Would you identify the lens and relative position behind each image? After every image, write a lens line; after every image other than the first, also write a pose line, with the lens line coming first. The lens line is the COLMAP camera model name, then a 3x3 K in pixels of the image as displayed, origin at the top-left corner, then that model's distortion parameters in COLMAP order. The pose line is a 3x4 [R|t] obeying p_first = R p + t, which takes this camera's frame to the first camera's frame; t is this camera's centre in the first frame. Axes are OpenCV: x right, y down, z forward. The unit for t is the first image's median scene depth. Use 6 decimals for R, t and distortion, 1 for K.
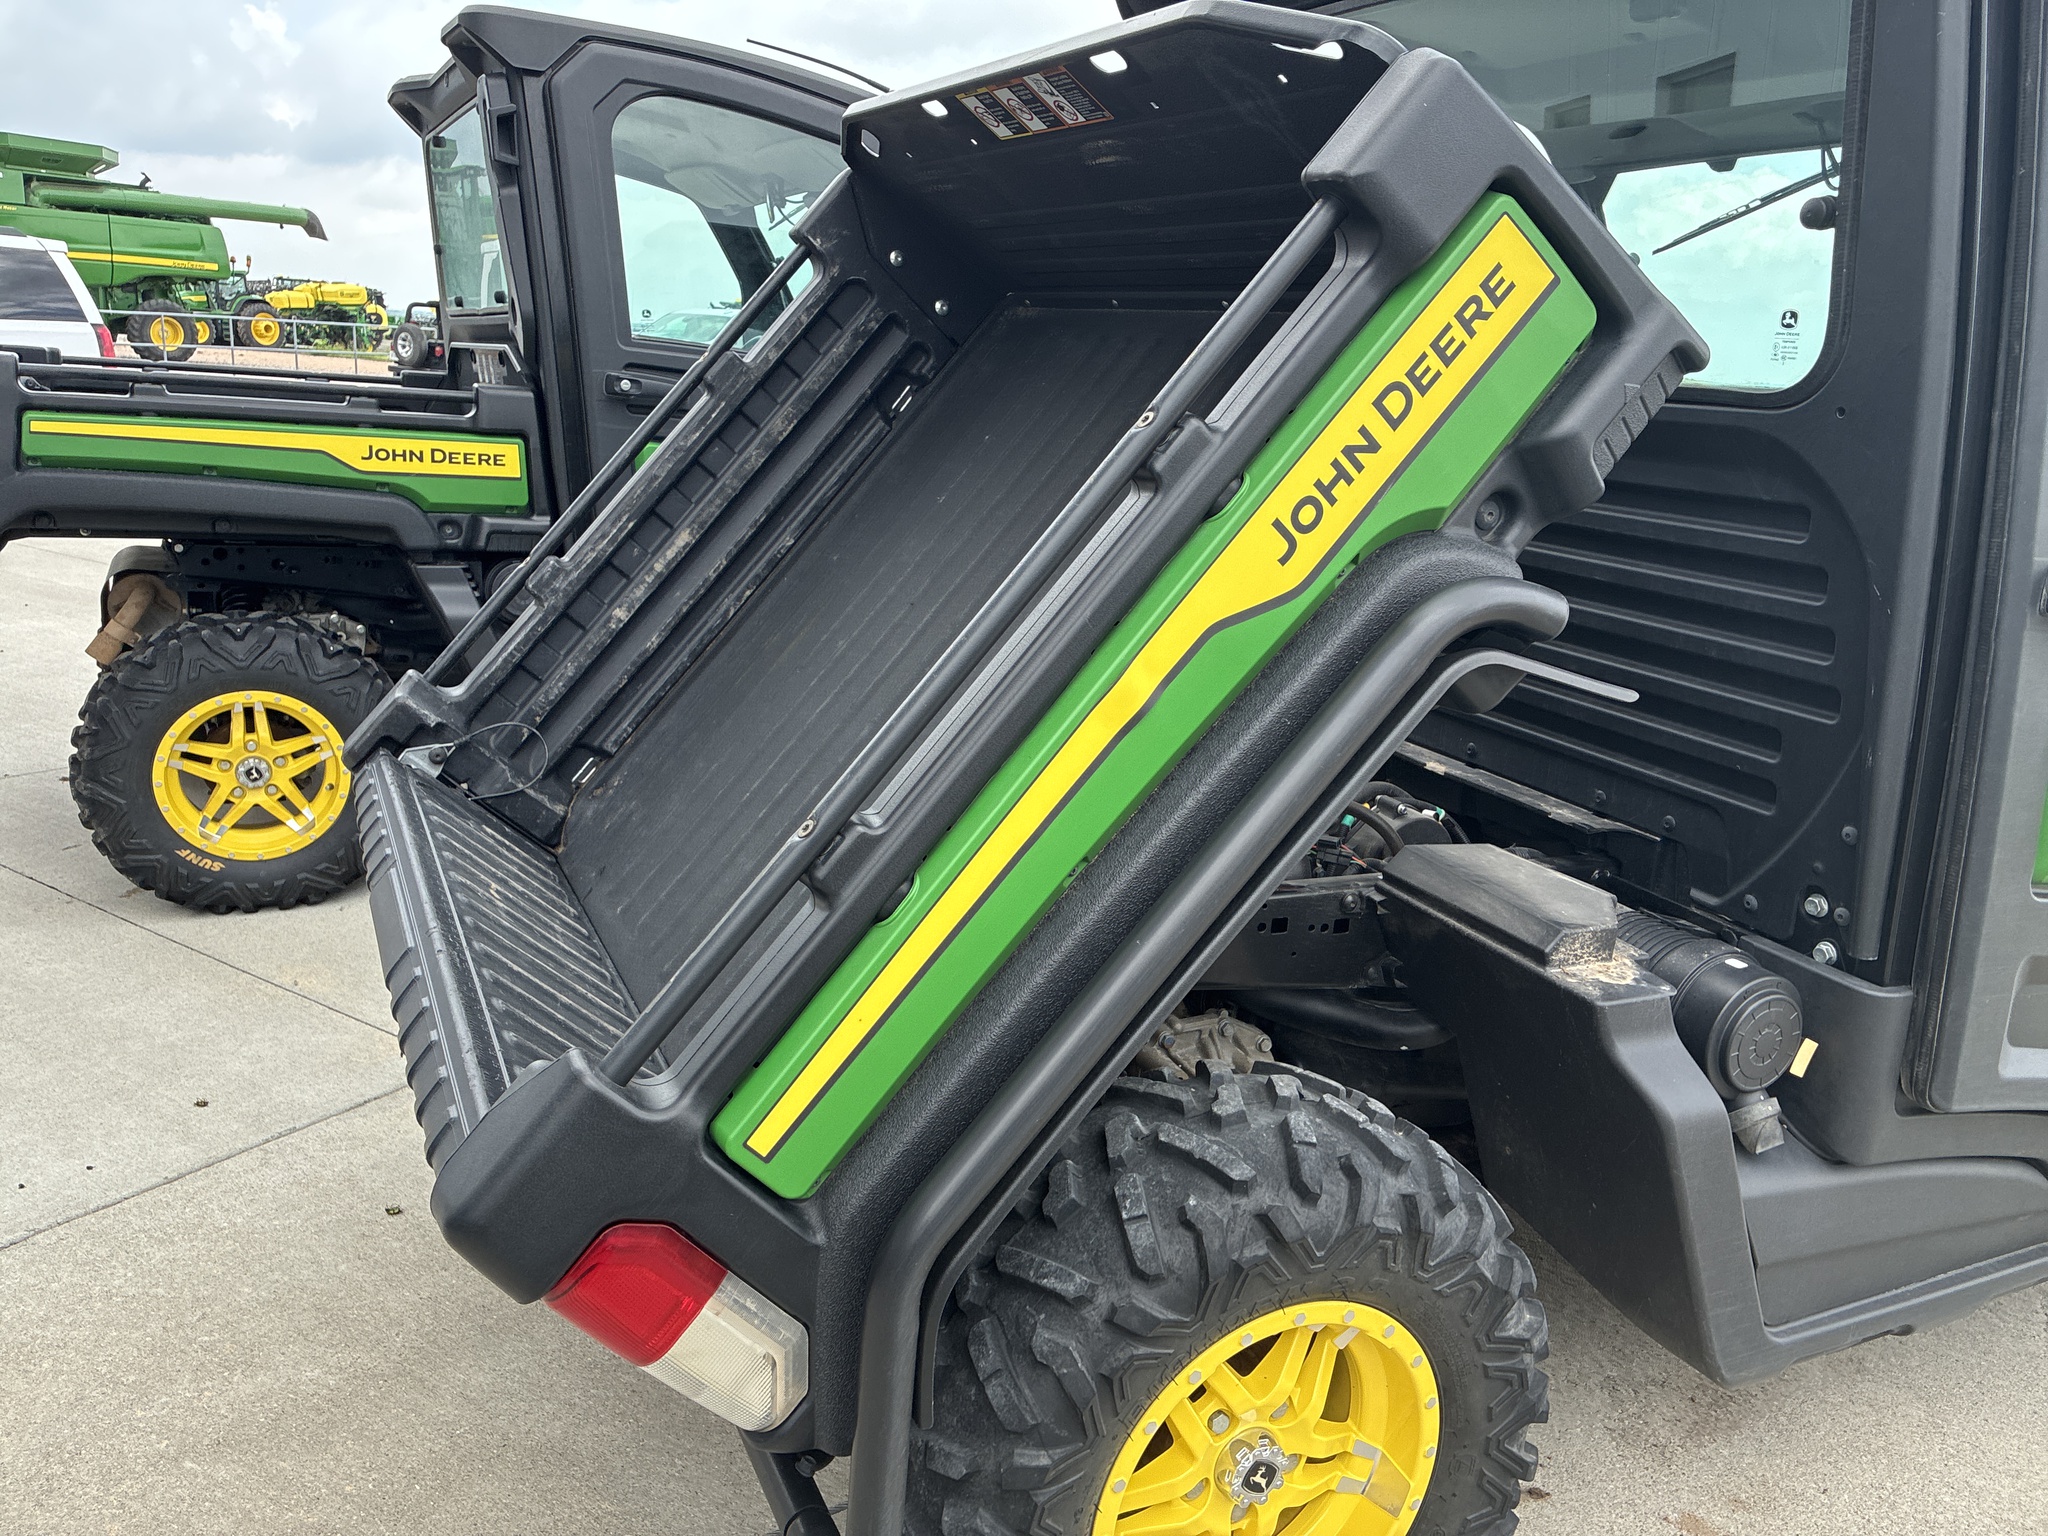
lens RADIAL K [[1584.0, 0, 1031.2], [0, 1584.0, 756.1], [0, 0, 1]] dist [-0.009392, 0.000422]
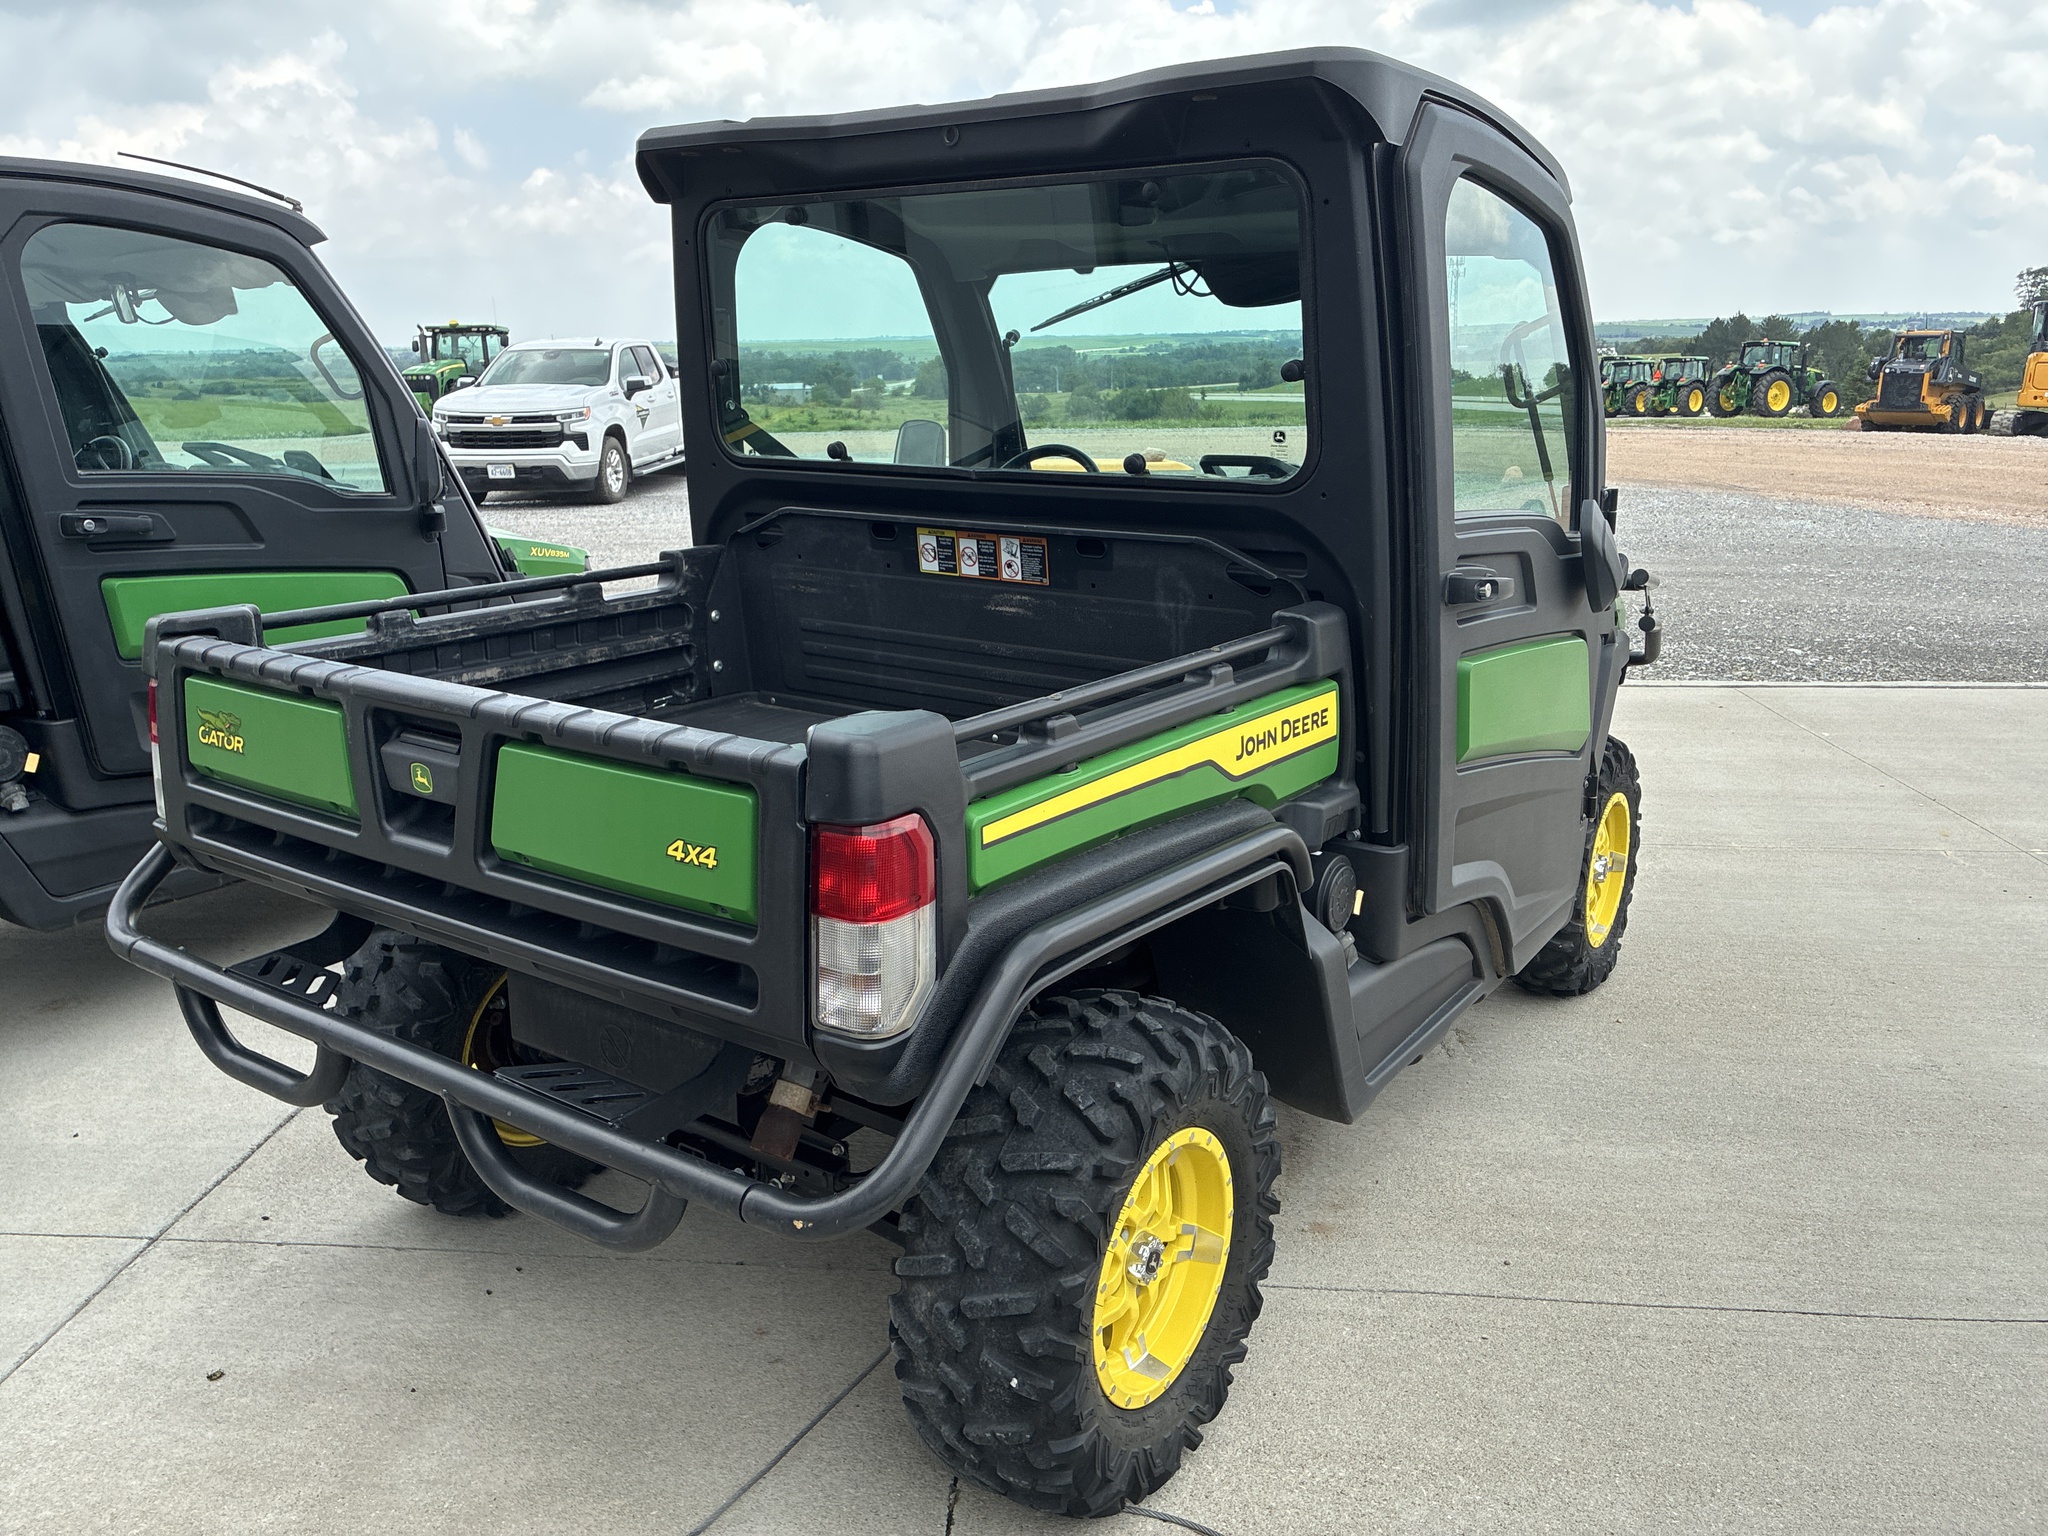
lens RADIAL K [[1573.0, 0, 1010.9], [0, 1573.0, 773.8], [0, 0, 1]] dist [0.009006, 0.004110]
pose [[0.871185, -0.195304, 0.450436, -0.527483], [0.183378, 0.980513, 0.070468, -0.115572], [-0.455421, 0.021210, 0.890023, -0.251311]]
